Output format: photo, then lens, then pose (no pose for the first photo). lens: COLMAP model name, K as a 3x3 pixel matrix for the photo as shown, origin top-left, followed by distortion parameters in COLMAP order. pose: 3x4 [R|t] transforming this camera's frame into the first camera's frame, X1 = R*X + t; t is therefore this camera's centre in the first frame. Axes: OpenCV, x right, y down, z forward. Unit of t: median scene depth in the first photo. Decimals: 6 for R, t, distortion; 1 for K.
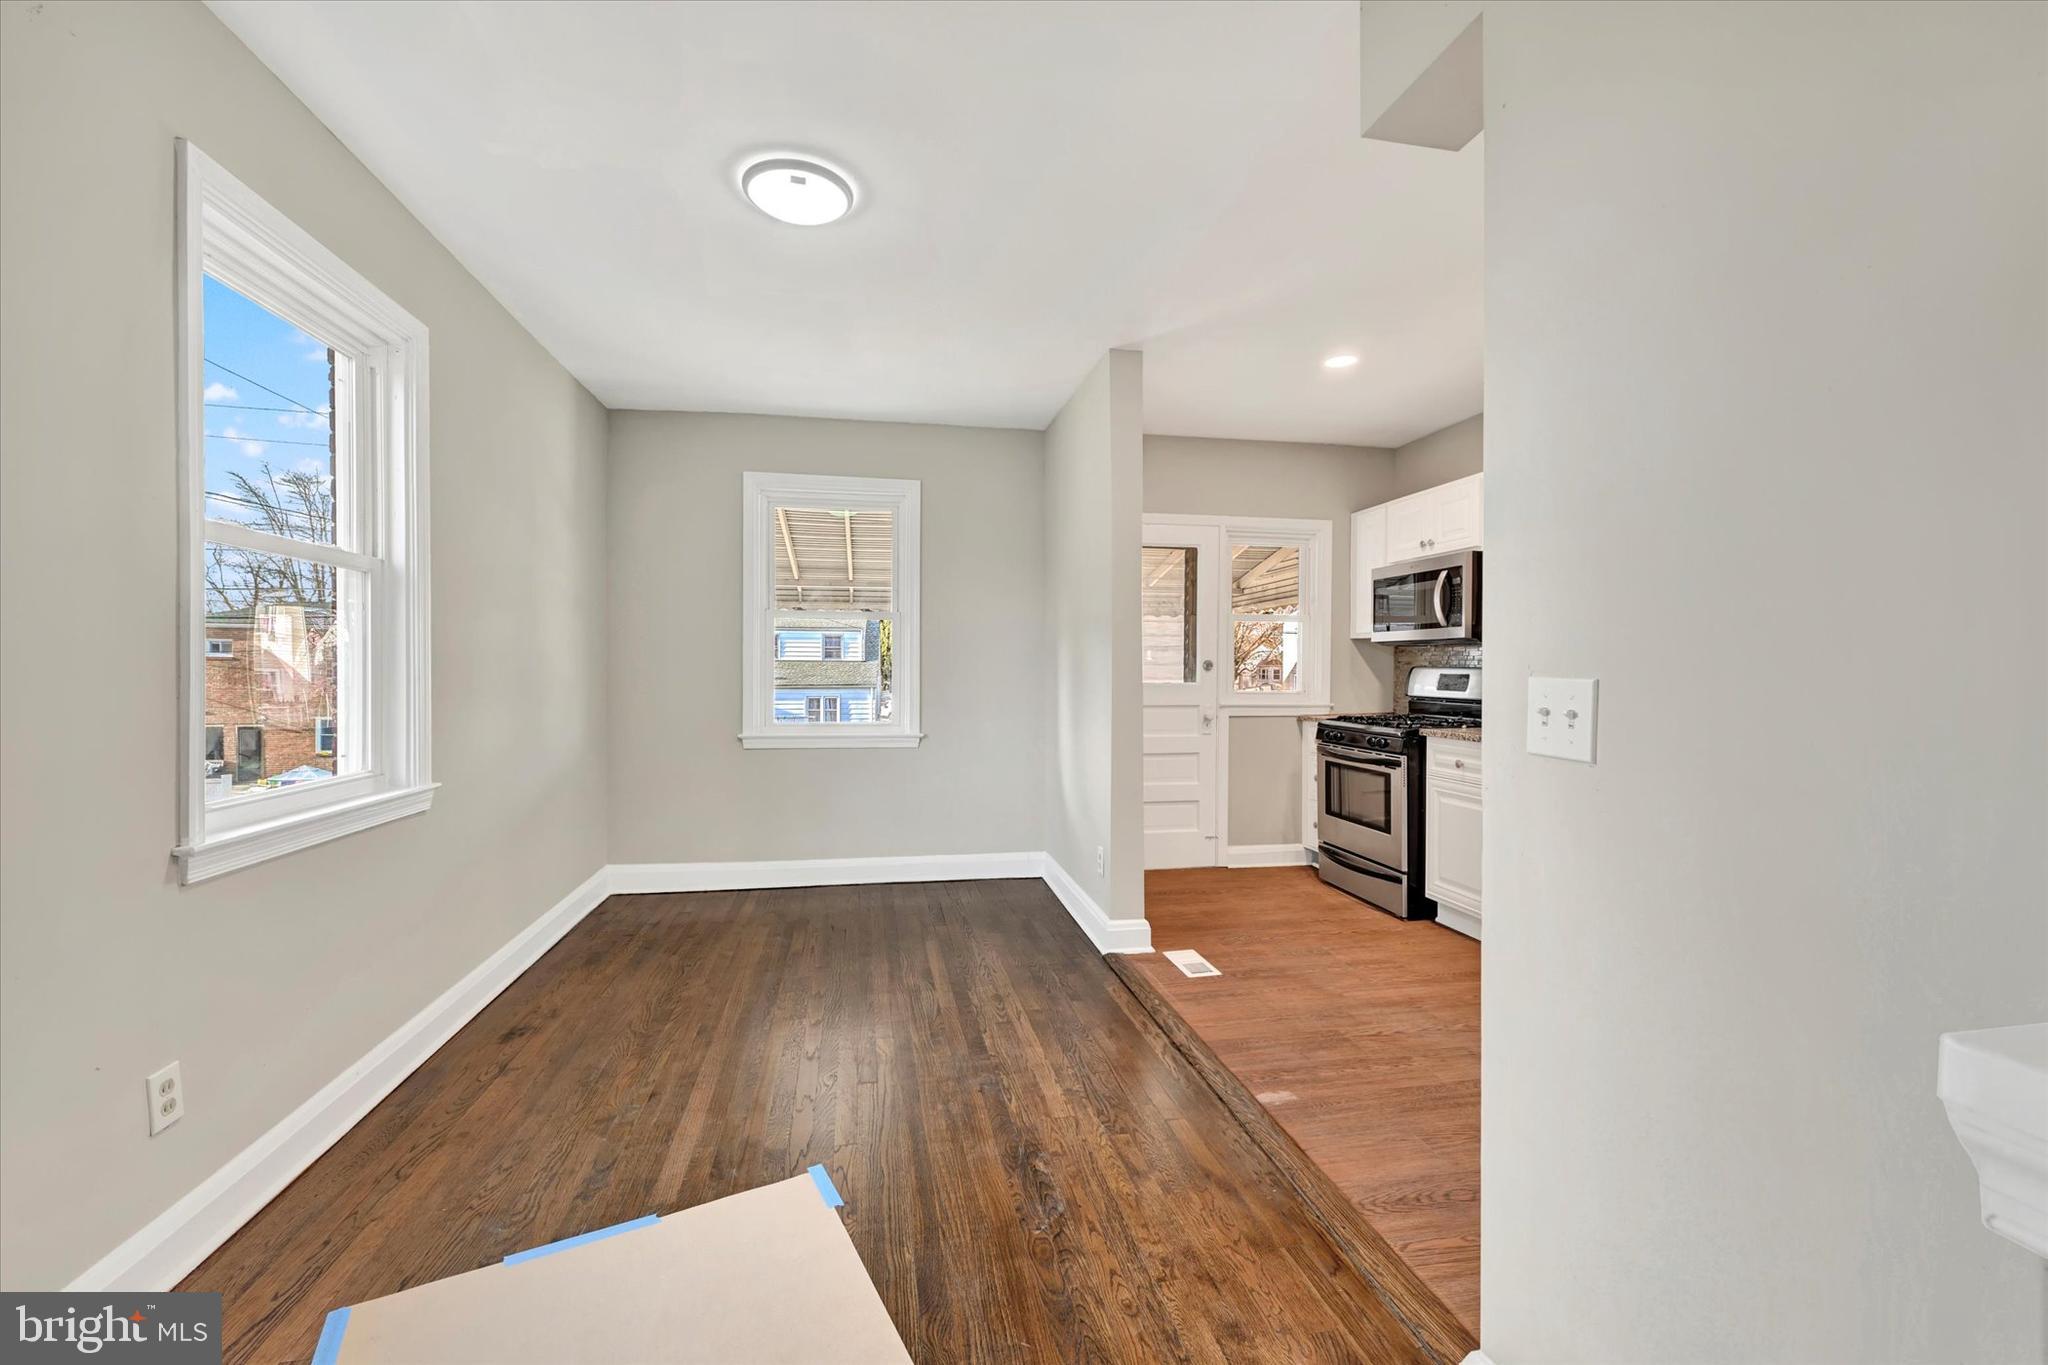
lens RADIAL K [[842.0, 0, 1018.1], [0, 842.0, 675.4], [0, 0, 1]] dist [0.000126, 0.000057]
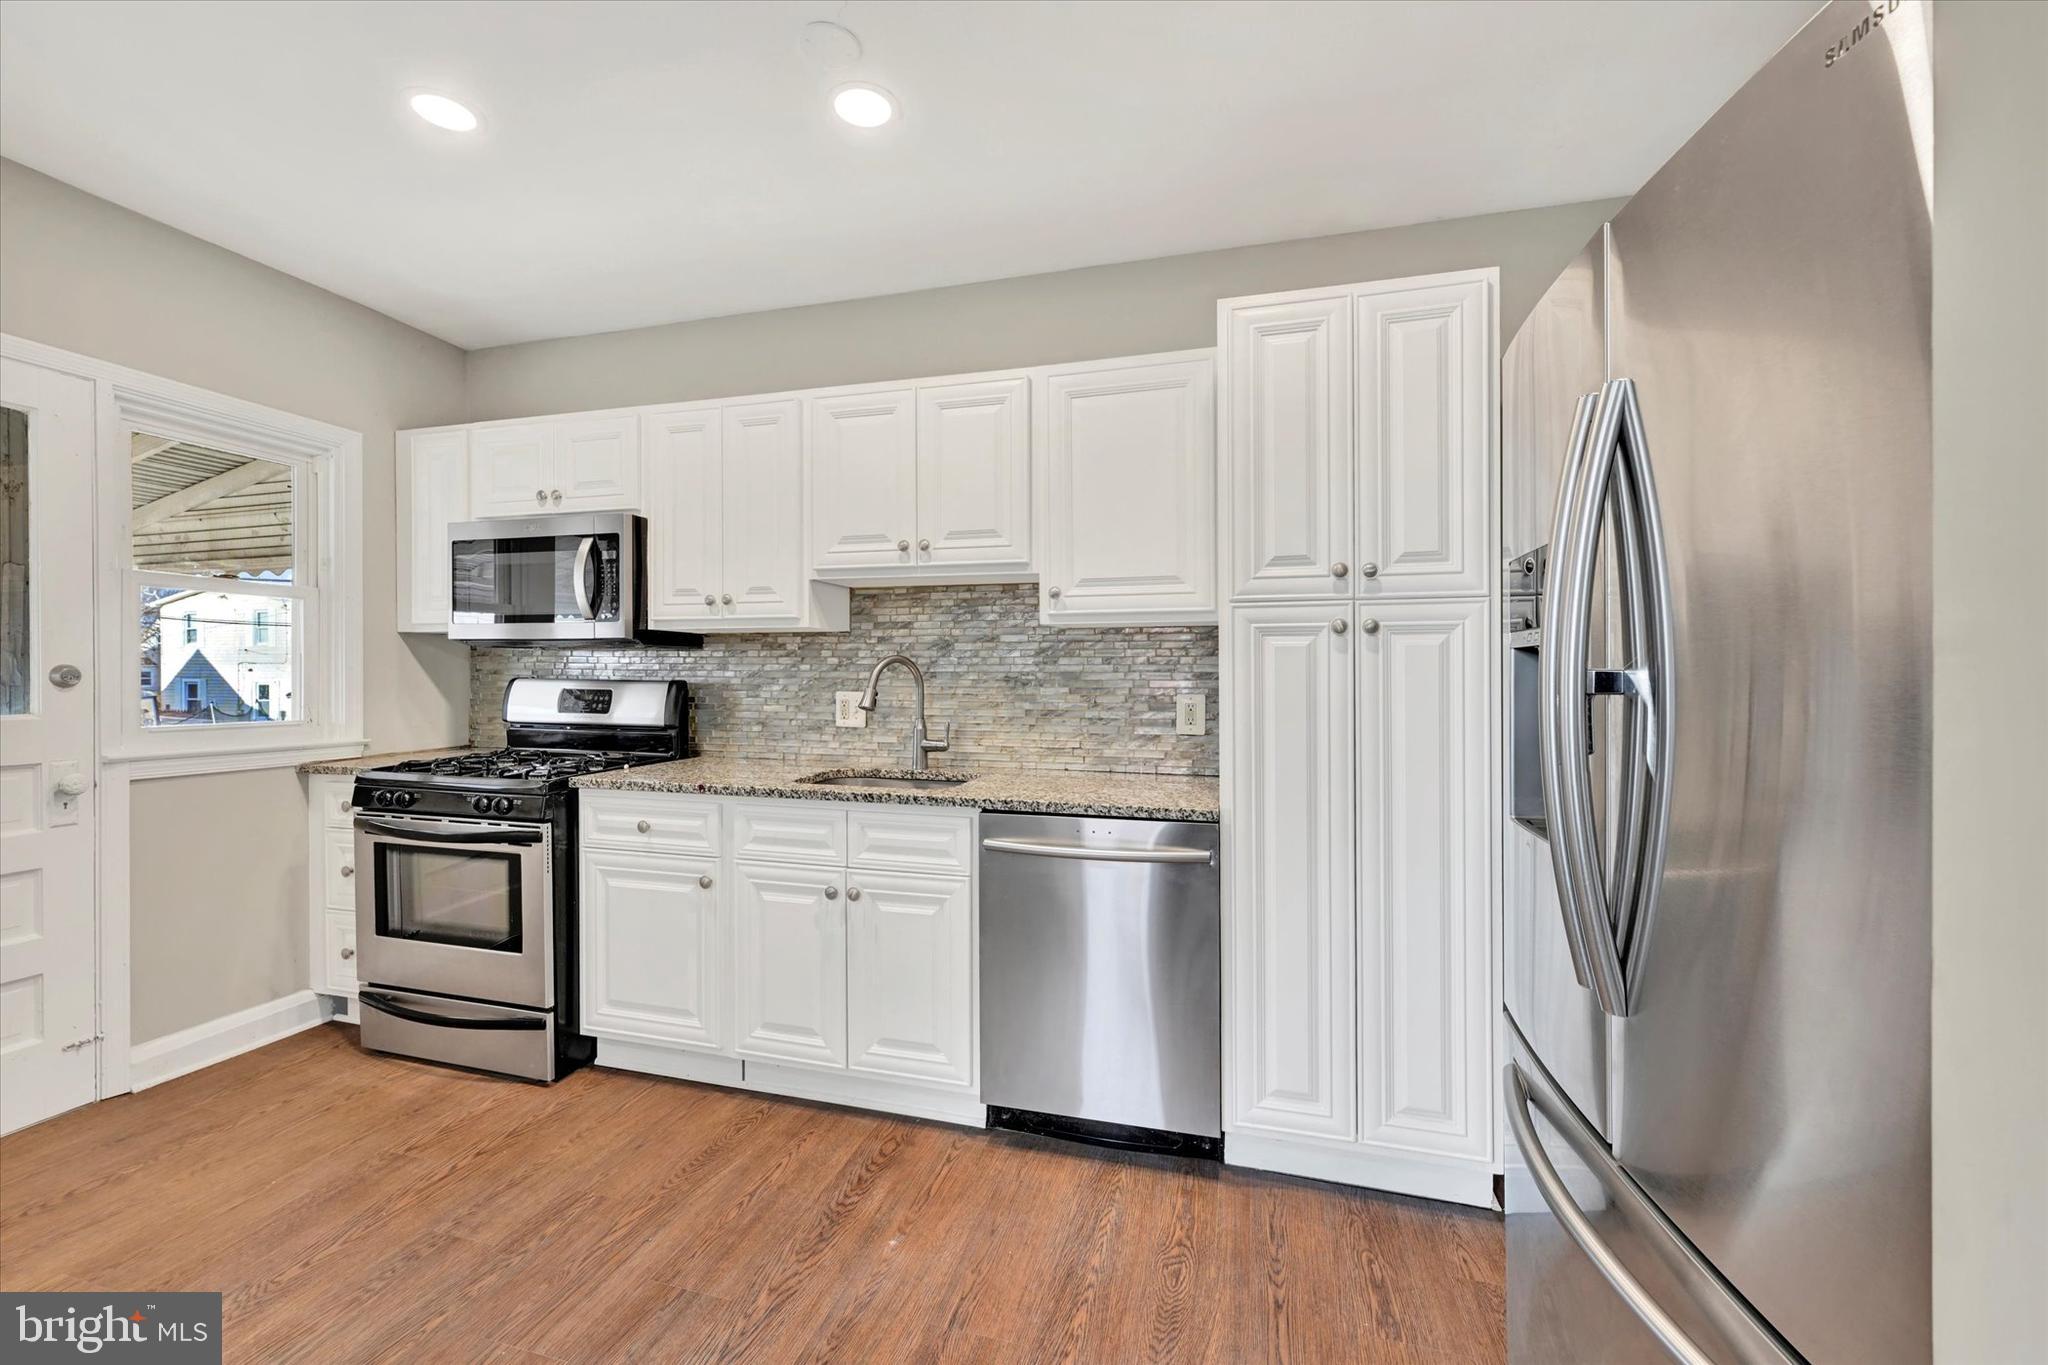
lens RADIAL K [[833.5, 0, 1002.1], [0, 833.5, 682.3], [0, 0, 1]] dist [0.005921, -0.000156]
pose [[0.452902, -0.010693, 0.891496, 0.051878], [0.004333, 0.999943, 0.009792, -0.012254], [-0.891550, -0.000572, 0.452922, 0.365413]]
